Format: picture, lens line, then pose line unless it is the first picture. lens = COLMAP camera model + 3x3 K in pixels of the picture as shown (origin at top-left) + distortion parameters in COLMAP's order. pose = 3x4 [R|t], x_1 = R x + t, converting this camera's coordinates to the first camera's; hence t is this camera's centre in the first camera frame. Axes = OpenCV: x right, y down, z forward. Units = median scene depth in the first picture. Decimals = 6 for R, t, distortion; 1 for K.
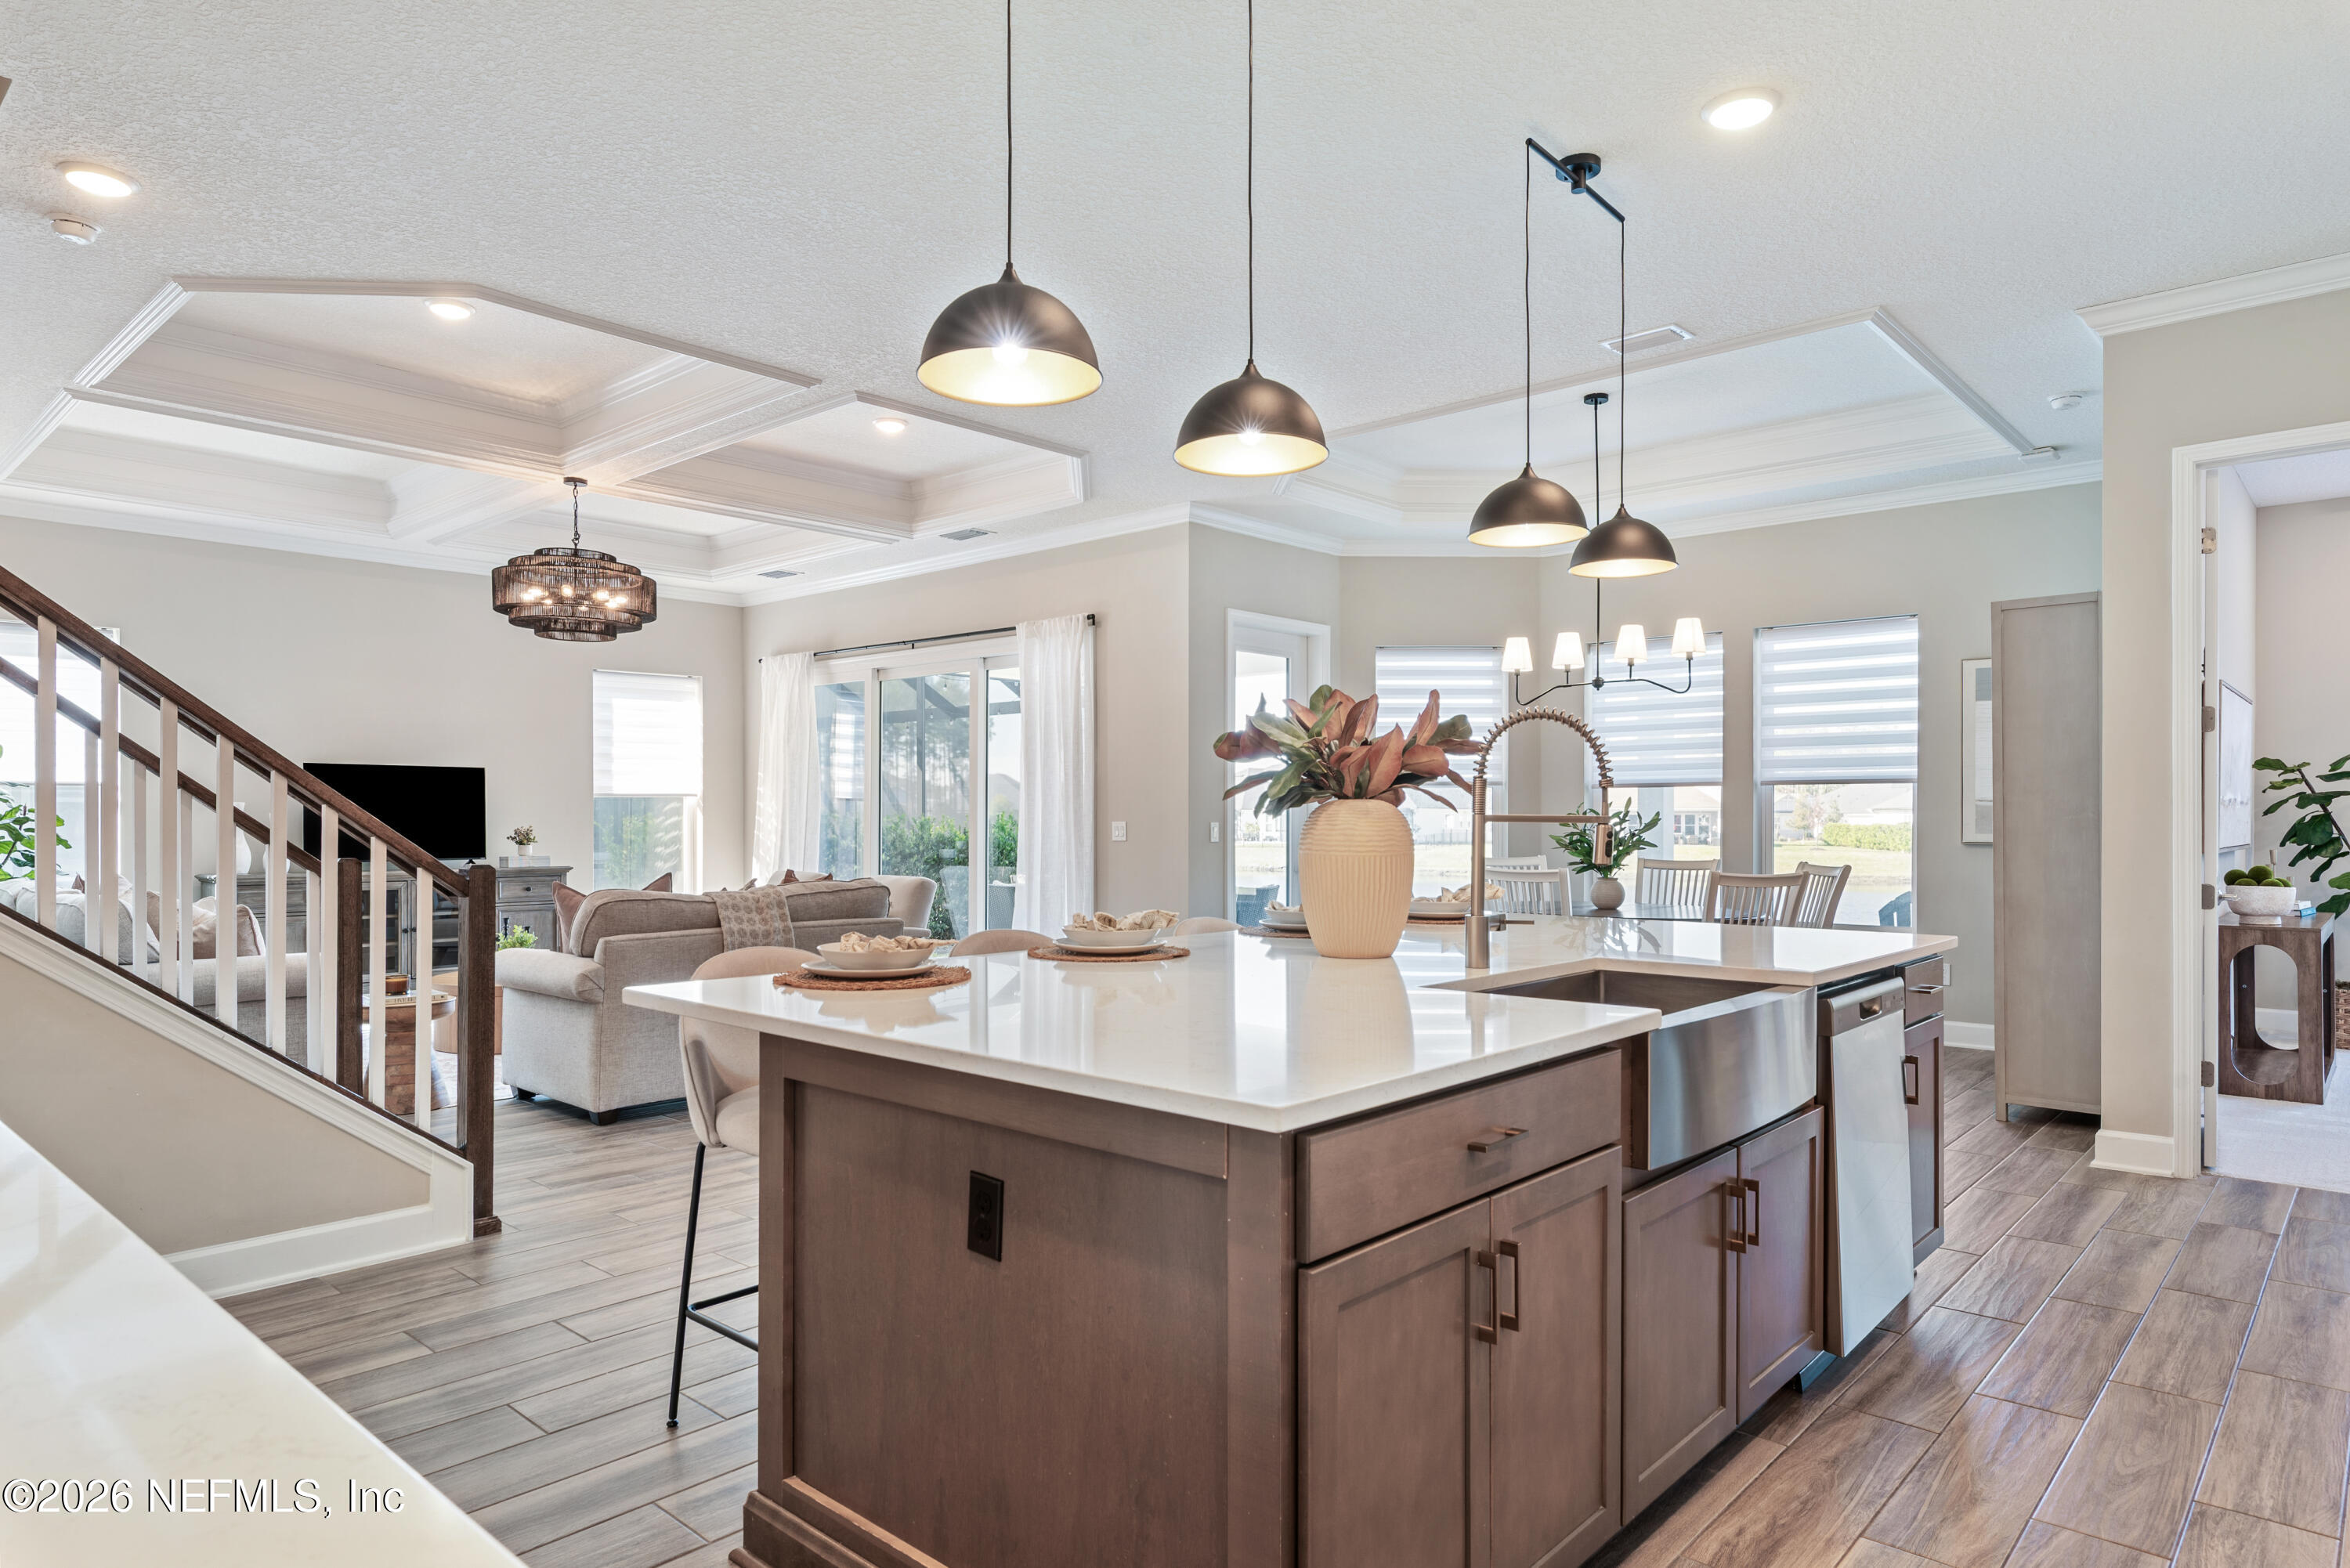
lens RADIAL K [[1341.7, 0, 1182.1], [0, 1341.7, 822.2], [0, 0, 1]] dist [-0.002603, 0.001135]
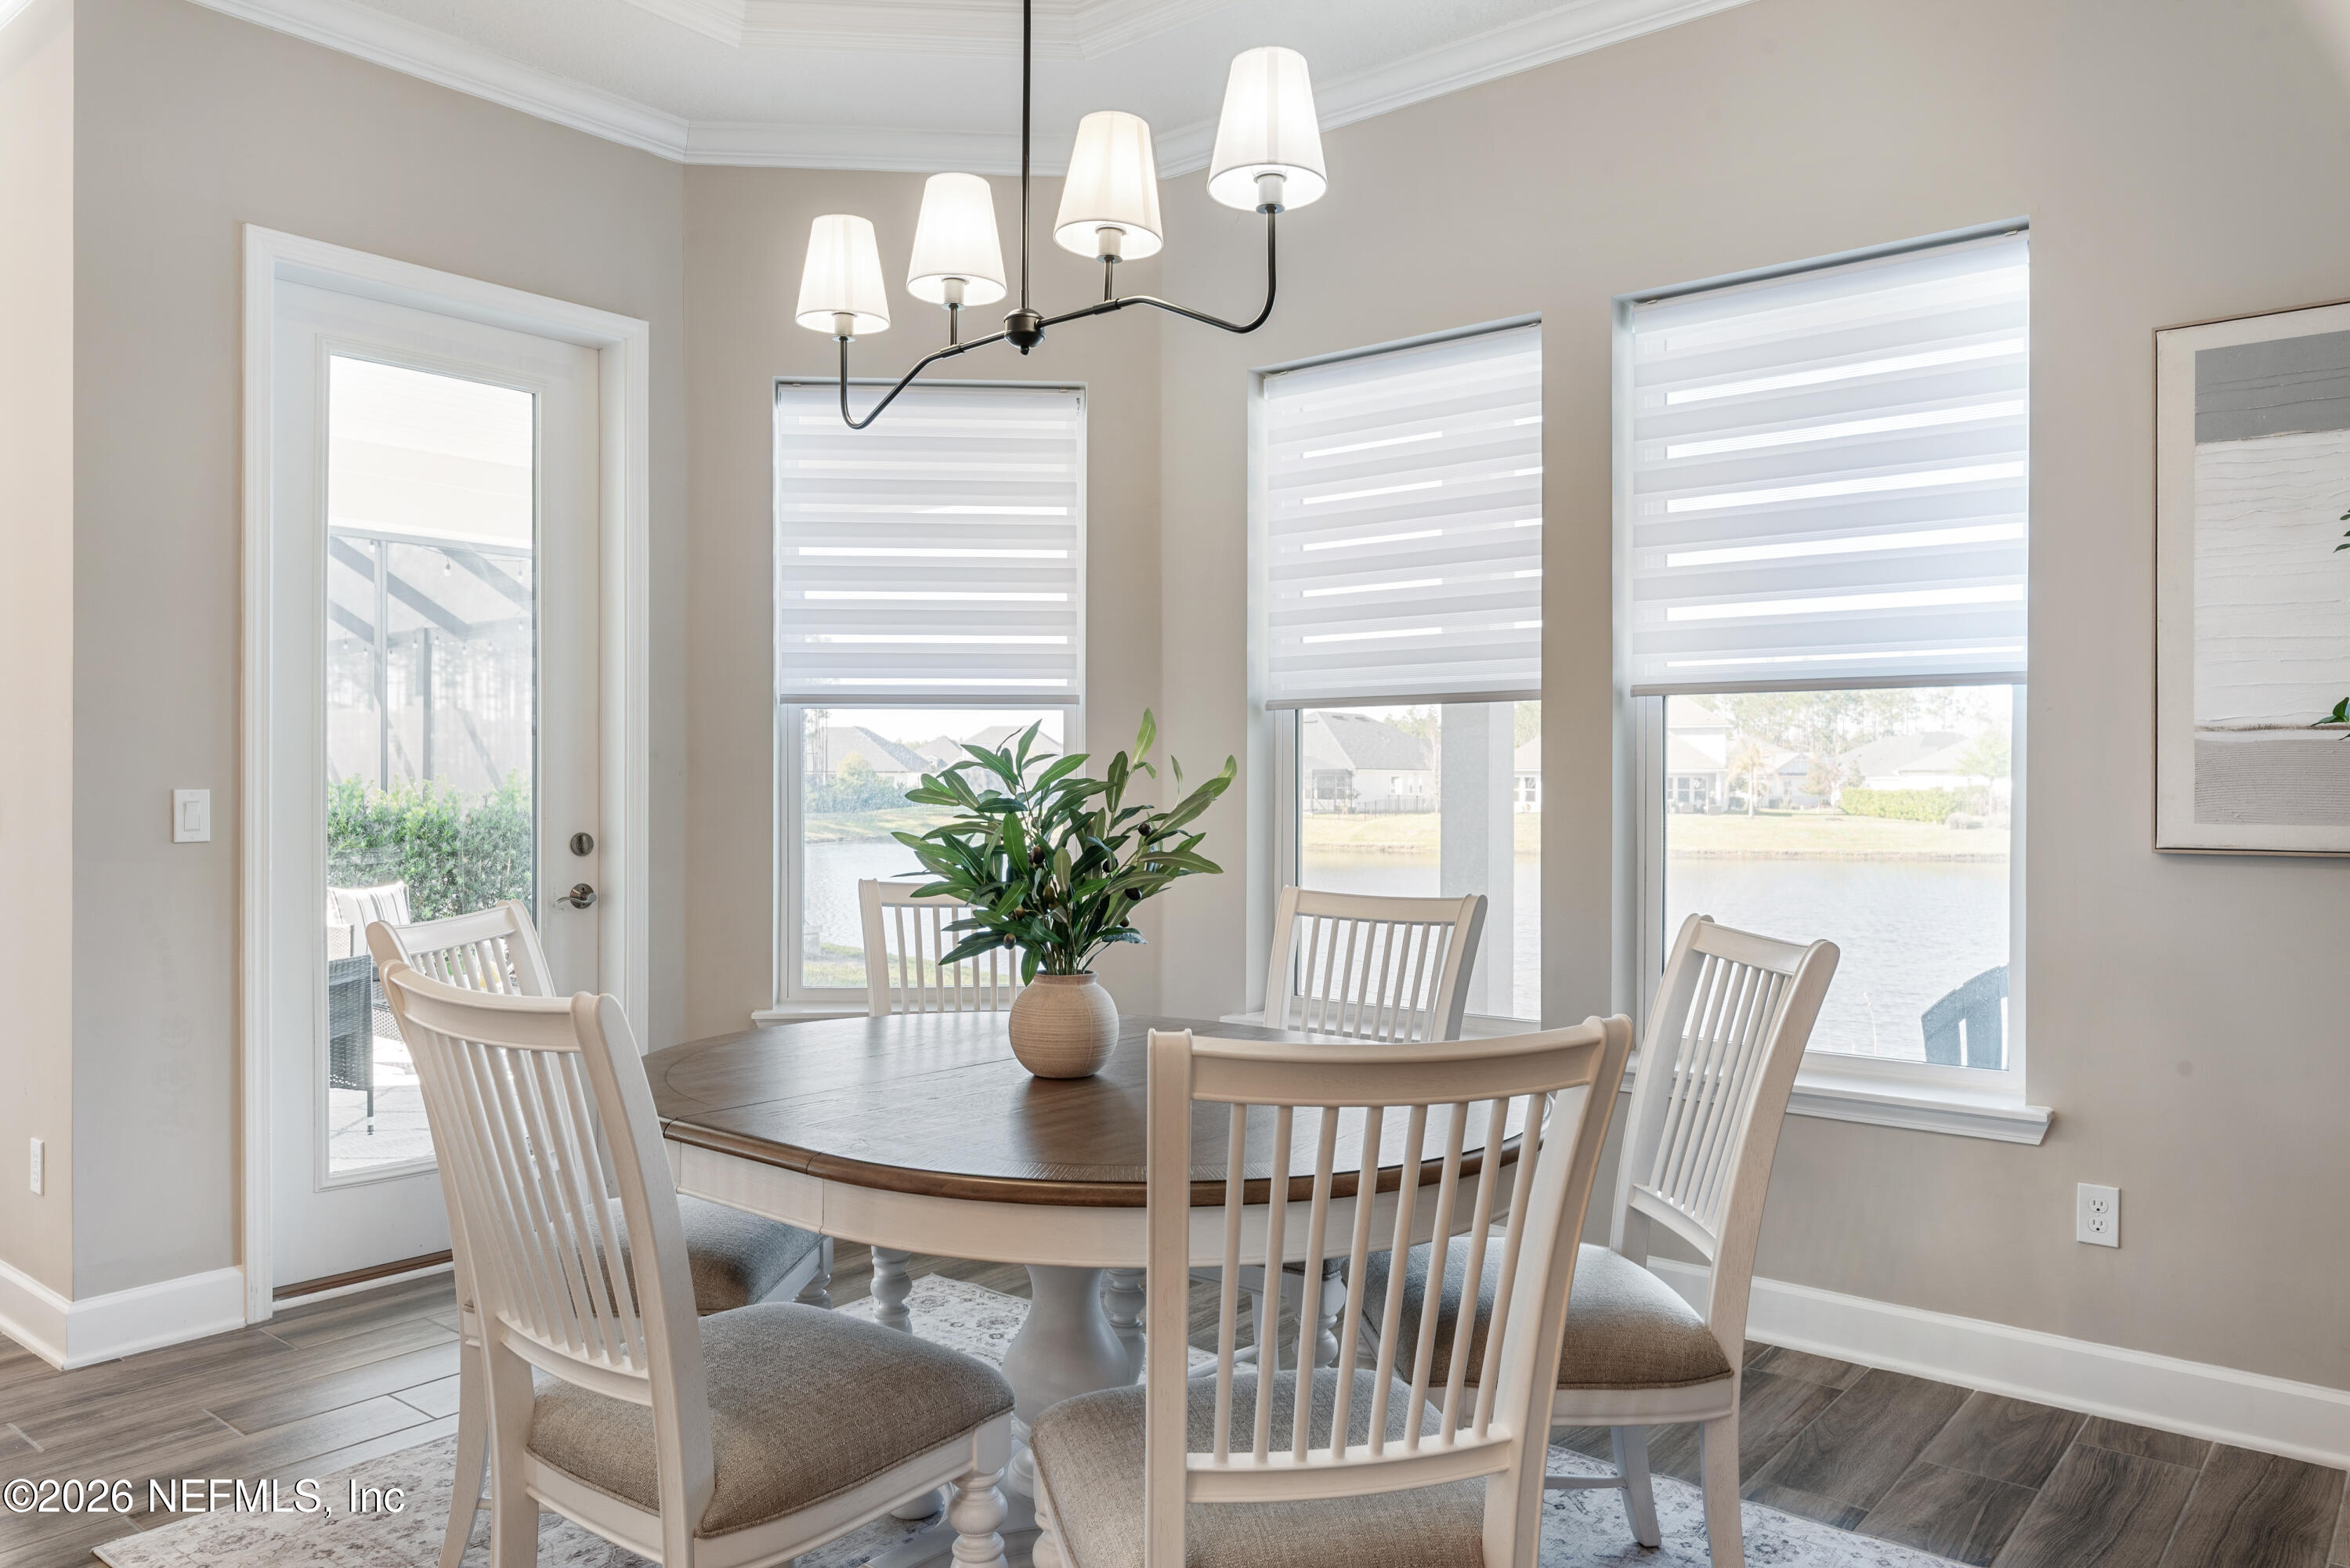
lens RADIAL K [[1611.7, 0, 1175.0], [0, 1611.7, 784.0], [0, 0, 1]] dist [-0.004880, -0.000916]
pose [[0.998603, 0.000663, 0.052833, 0.267112], [-0.000596, 0.999999, -0.001285, -0.000747], [-0.052834, 0.001252, 0.998603, 0.523260]]
